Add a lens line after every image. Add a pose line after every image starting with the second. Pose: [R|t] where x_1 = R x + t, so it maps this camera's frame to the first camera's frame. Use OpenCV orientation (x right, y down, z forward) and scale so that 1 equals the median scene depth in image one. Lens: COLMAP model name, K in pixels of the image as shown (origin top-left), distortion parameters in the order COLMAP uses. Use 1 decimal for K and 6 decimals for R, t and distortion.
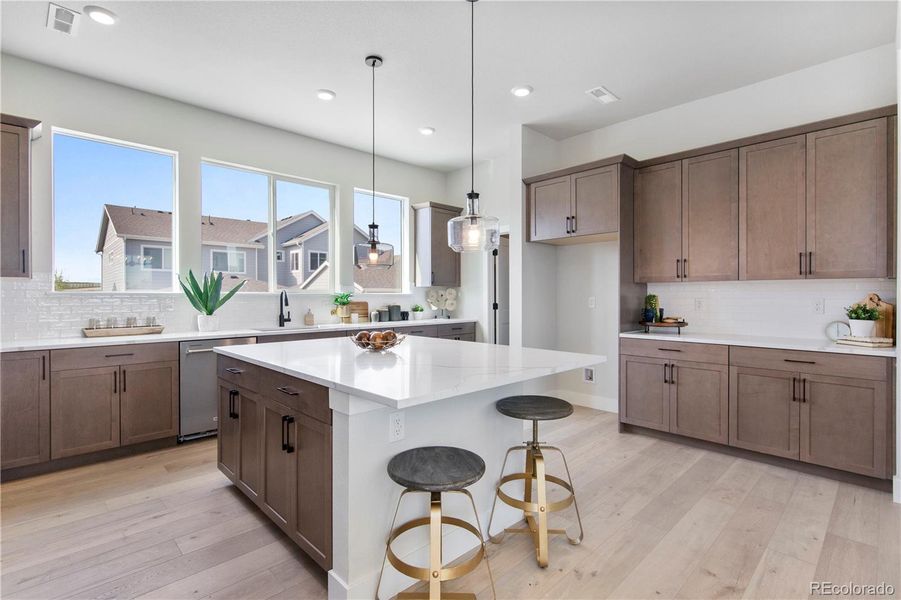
lens RADIAL K [[424.0, 0, 450.6], [0, 424.0, 297.0], [0, 0, 1]] dist [-0.004070, -0.000979]
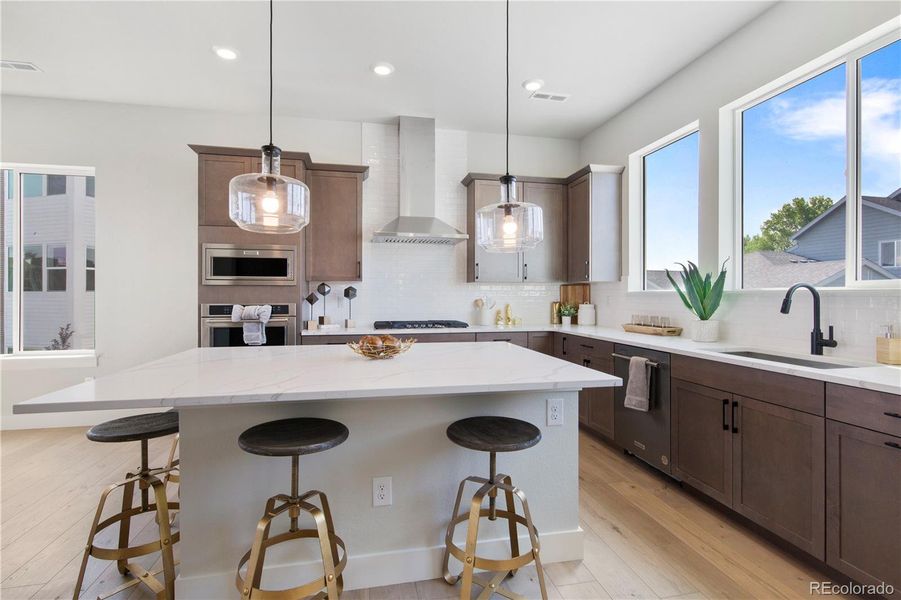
lens RADIAL K [[426.7, 0, 451.0], [0, 426.7, 296.3], [0, 0, 1]] dist [0.002013, 0.000401]
pose [[-0.539396, 0.000760, -0.842052, 0.268741], [-0.003367, 0.999990, 0.003060, 0.000200], [0.842045, 0.004485, -0.539388, 0.906684]]
